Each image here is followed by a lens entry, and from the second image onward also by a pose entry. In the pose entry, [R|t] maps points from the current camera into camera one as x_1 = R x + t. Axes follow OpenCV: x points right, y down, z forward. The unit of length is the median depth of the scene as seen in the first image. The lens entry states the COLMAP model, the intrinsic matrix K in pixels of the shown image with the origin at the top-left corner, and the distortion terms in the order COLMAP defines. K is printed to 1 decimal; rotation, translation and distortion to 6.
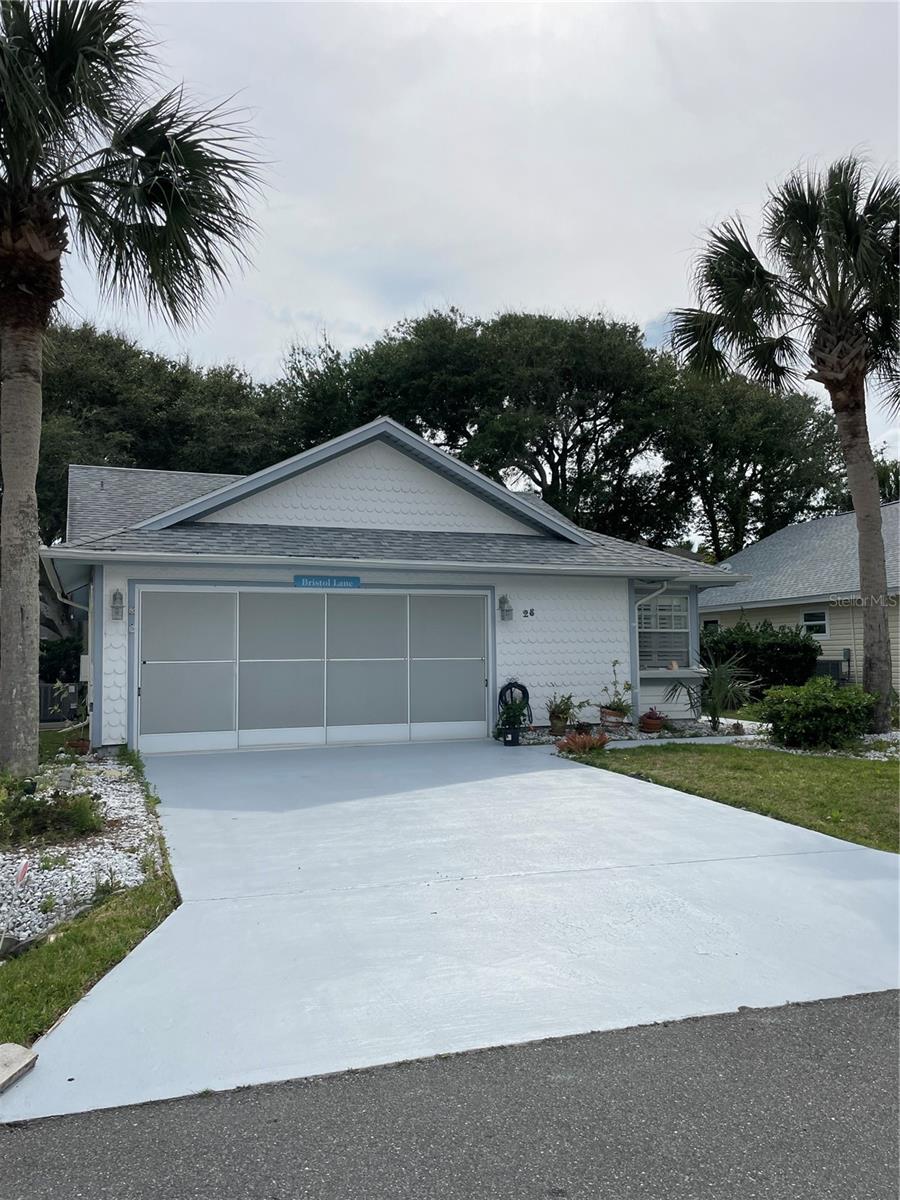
lens RADIAL K [[939.4, 0, 449.9], [0, 939.4, 597.6], [0, 0, 1]] dist [0.003707, -0.001213]
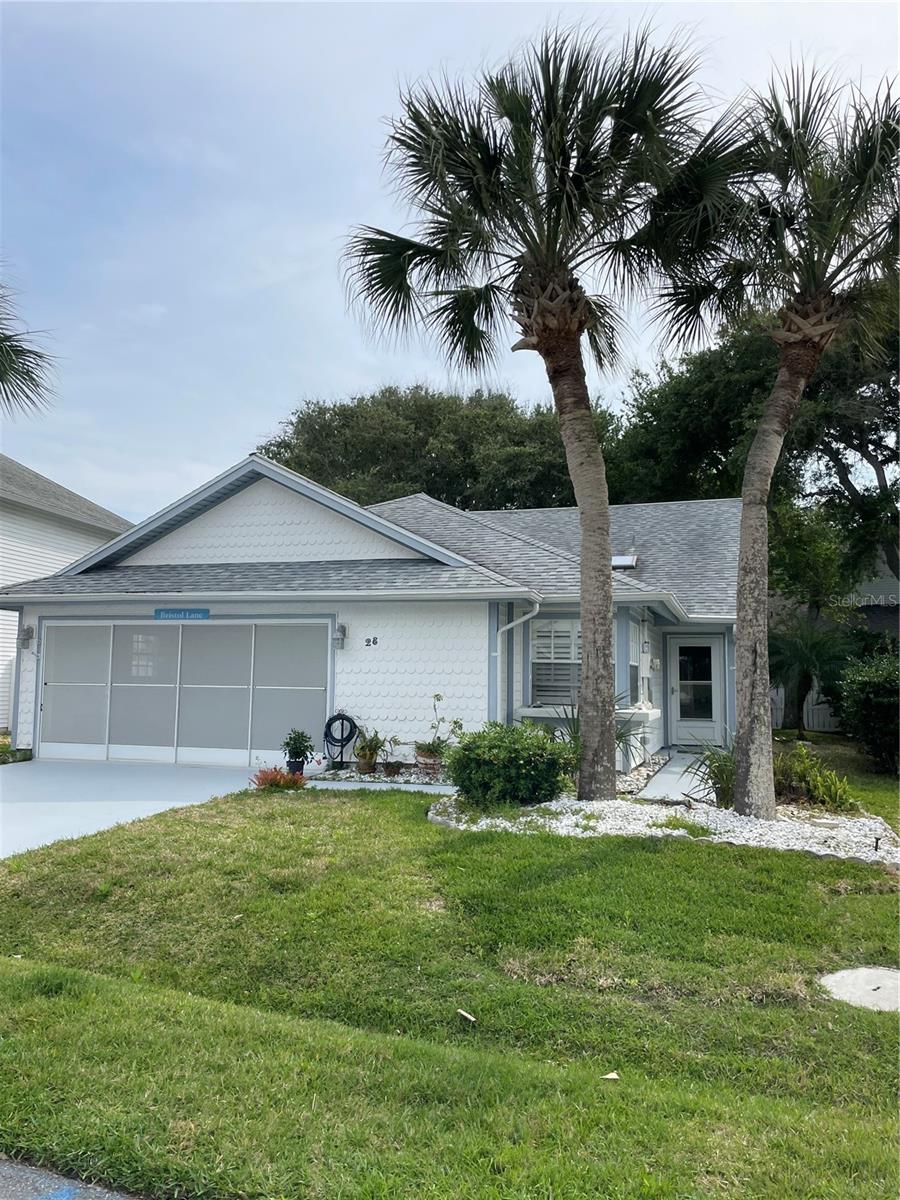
lens RADIAL K [[939.4, 0, 449.0], [0, 939.4, 601.5], [0, 0, 1]] dist [0.003707, -0.001213]
pose [[0.794483, -0.030932, -0.606499, 0.755509], [0.015086, 0.999399, -0.031209, 0.006999], [0.607100, 0.015645, 0.794472, 0.307413]]
